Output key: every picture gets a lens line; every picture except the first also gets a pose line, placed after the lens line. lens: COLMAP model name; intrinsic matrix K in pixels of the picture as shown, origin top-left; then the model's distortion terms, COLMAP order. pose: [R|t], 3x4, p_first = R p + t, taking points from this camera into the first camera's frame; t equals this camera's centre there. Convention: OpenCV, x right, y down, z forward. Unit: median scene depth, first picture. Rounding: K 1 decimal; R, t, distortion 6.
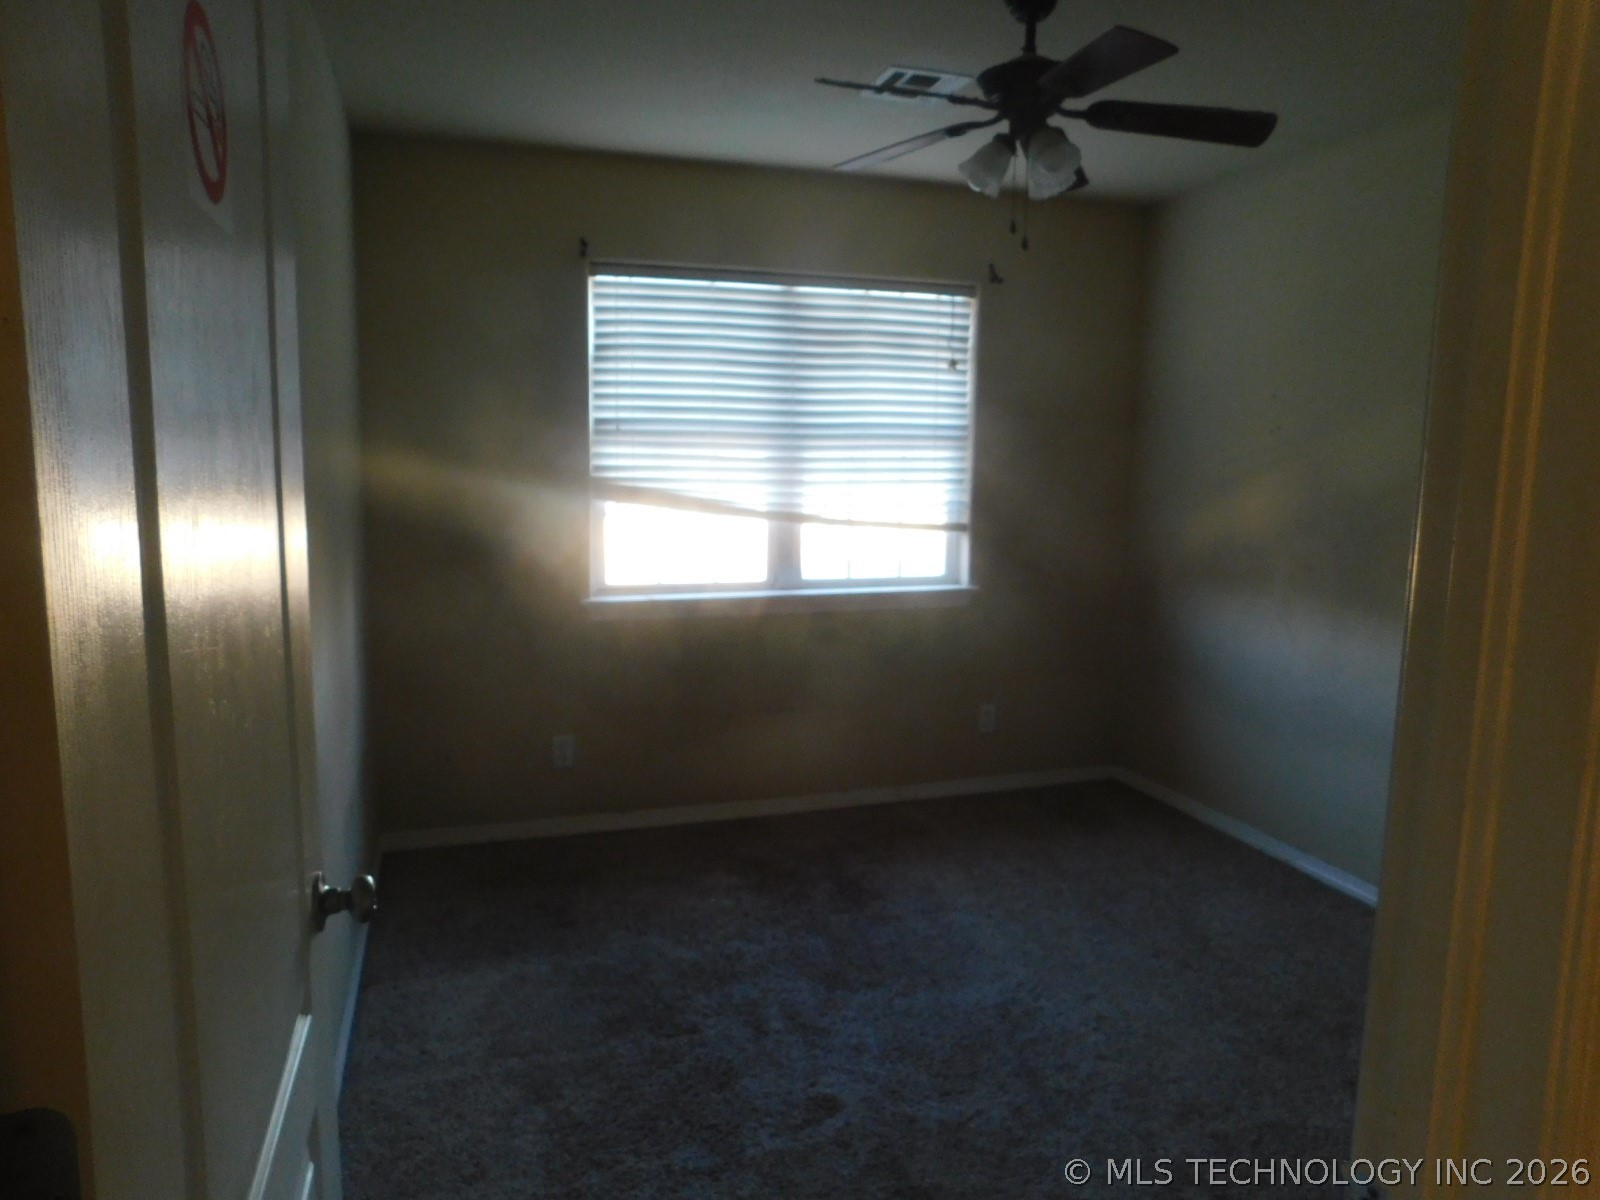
lens RADIAL K [[1072.1, 0, 800.0], [0, 1072.1, 600.0], [0, 0, 1]] dist [-0.037296, -0.002077]
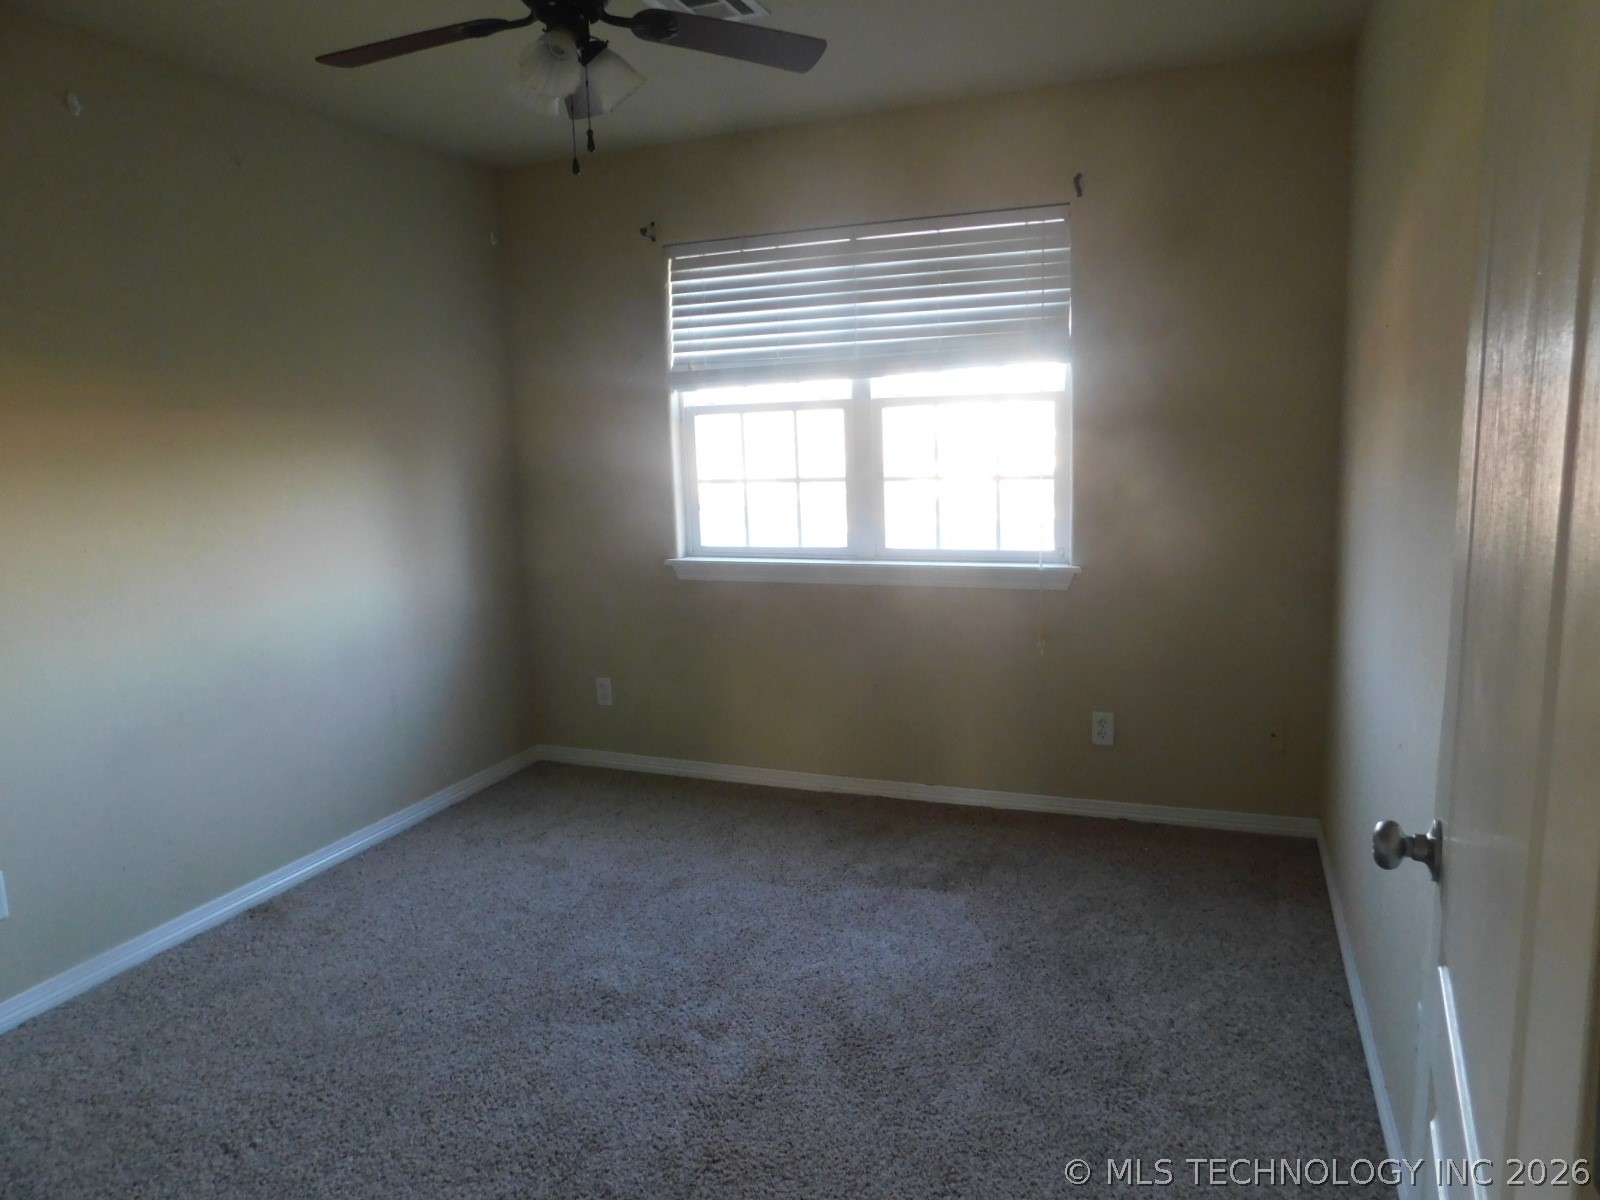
lens RADIAL K [[1057.5, 0, 798.5], [0, 1057.5, 599.9], [0, 0, 1]] dist [0.001149, -0.002031]
pose [[0.755608, 0.070138, -0.651258, 0.558889], [-0.050460, 0.997529, 0.048886, -0.016643], [0.653077, -0.004076, 0.757280, 0.250378]]
